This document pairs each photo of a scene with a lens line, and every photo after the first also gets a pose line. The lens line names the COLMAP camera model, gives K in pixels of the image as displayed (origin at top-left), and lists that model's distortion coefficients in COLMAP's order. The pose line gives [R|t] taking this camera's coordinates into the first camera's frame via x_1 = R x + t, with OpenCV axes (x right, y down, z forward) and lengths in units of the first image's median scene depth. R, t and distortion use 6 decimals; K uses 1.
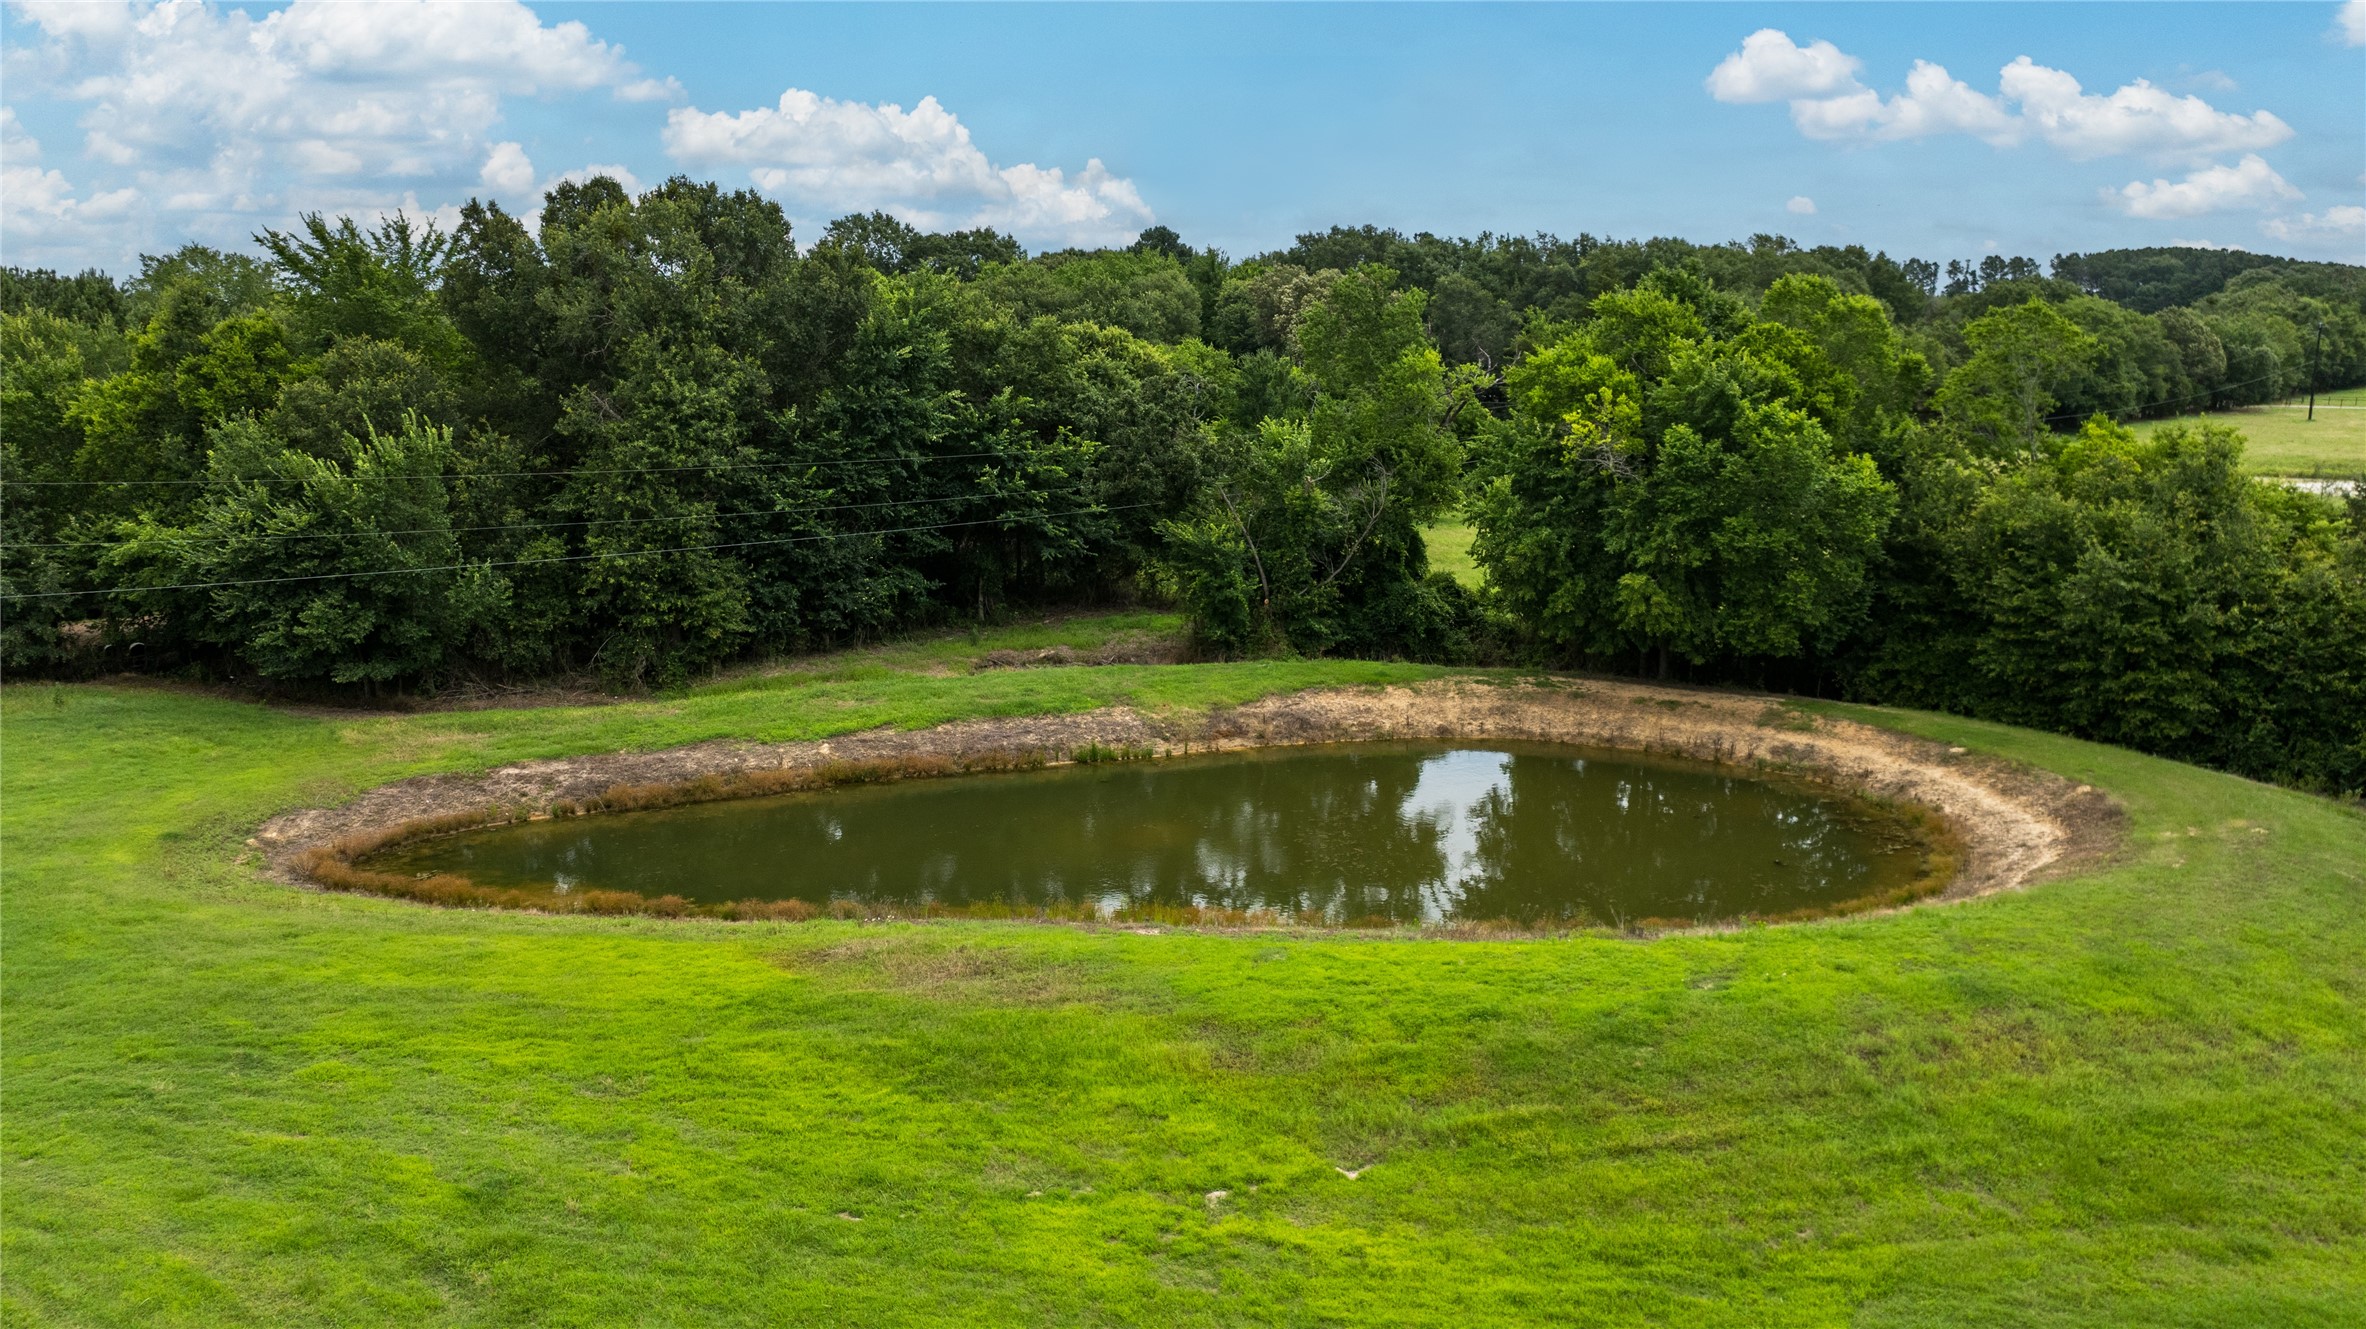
lens RADIAL K [[1559.6, 0, 1164.4], [0, 1559.6, 664.2], [0, 0, 1]] dist [-0.008755, -0.001648]
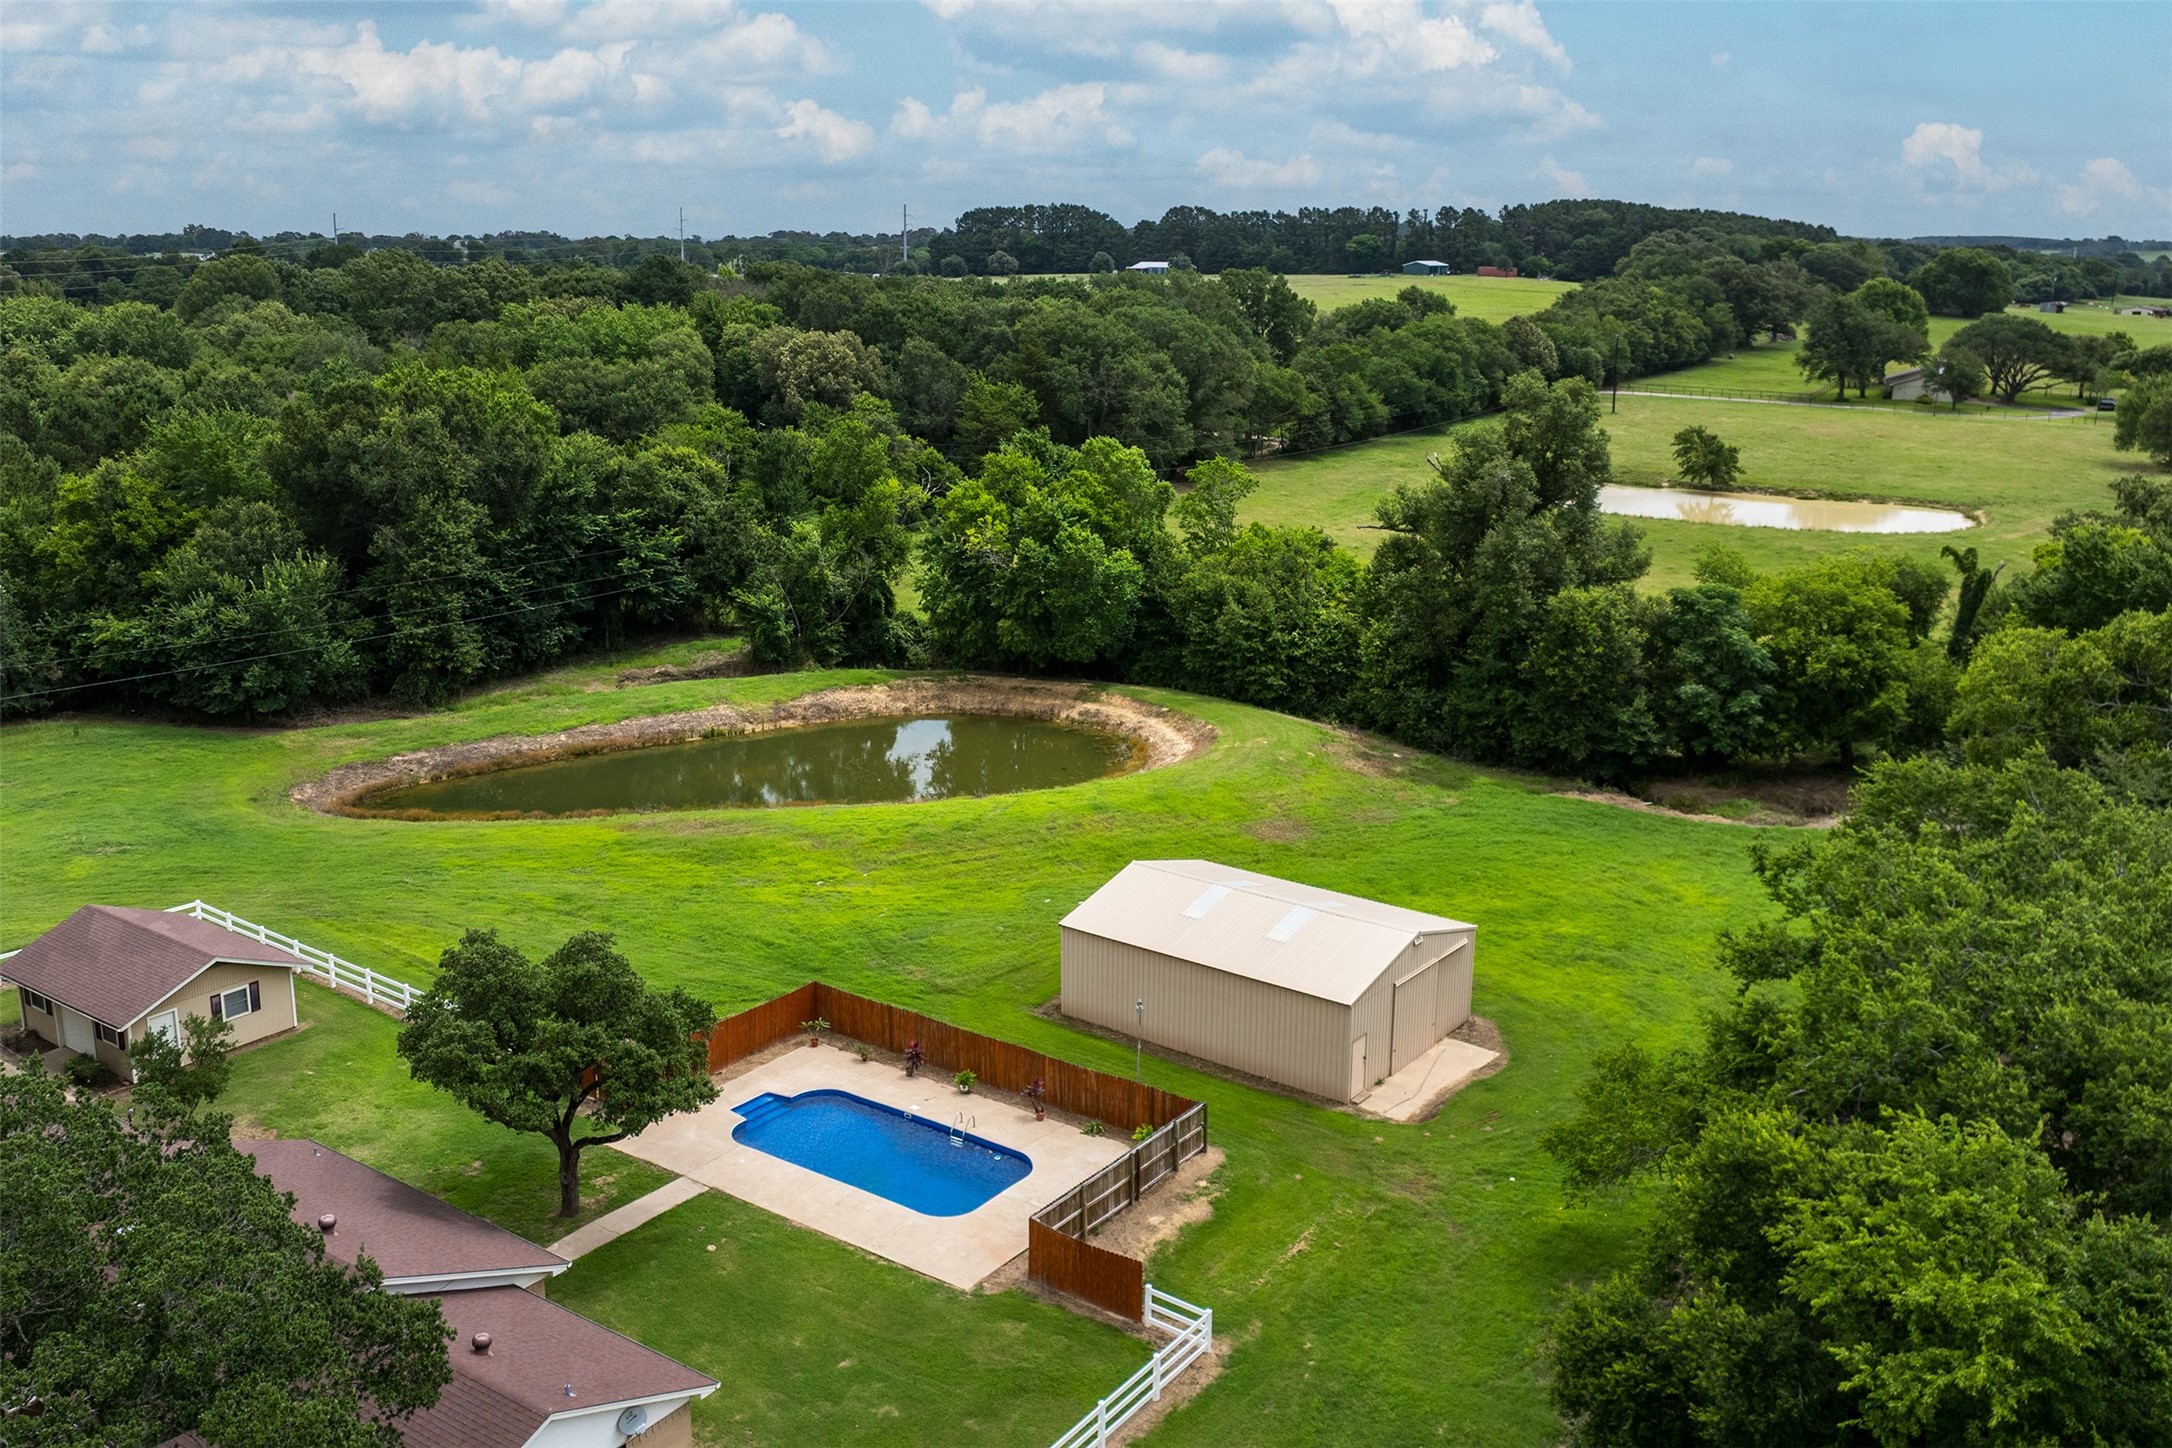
lens RADIAL K [[1837.5, 0, 1079.7], [0, 1837.5, 721.5], [0, 0, 1]] dist [0.015032, 0.001032]
pose [[0.968609, -0.047171, 0.244073, -0.141619], [0.031778, 0.997272, 0.066624, -0.077613], [-0.246550, -0.056777, 0.967466, -1.077348]]
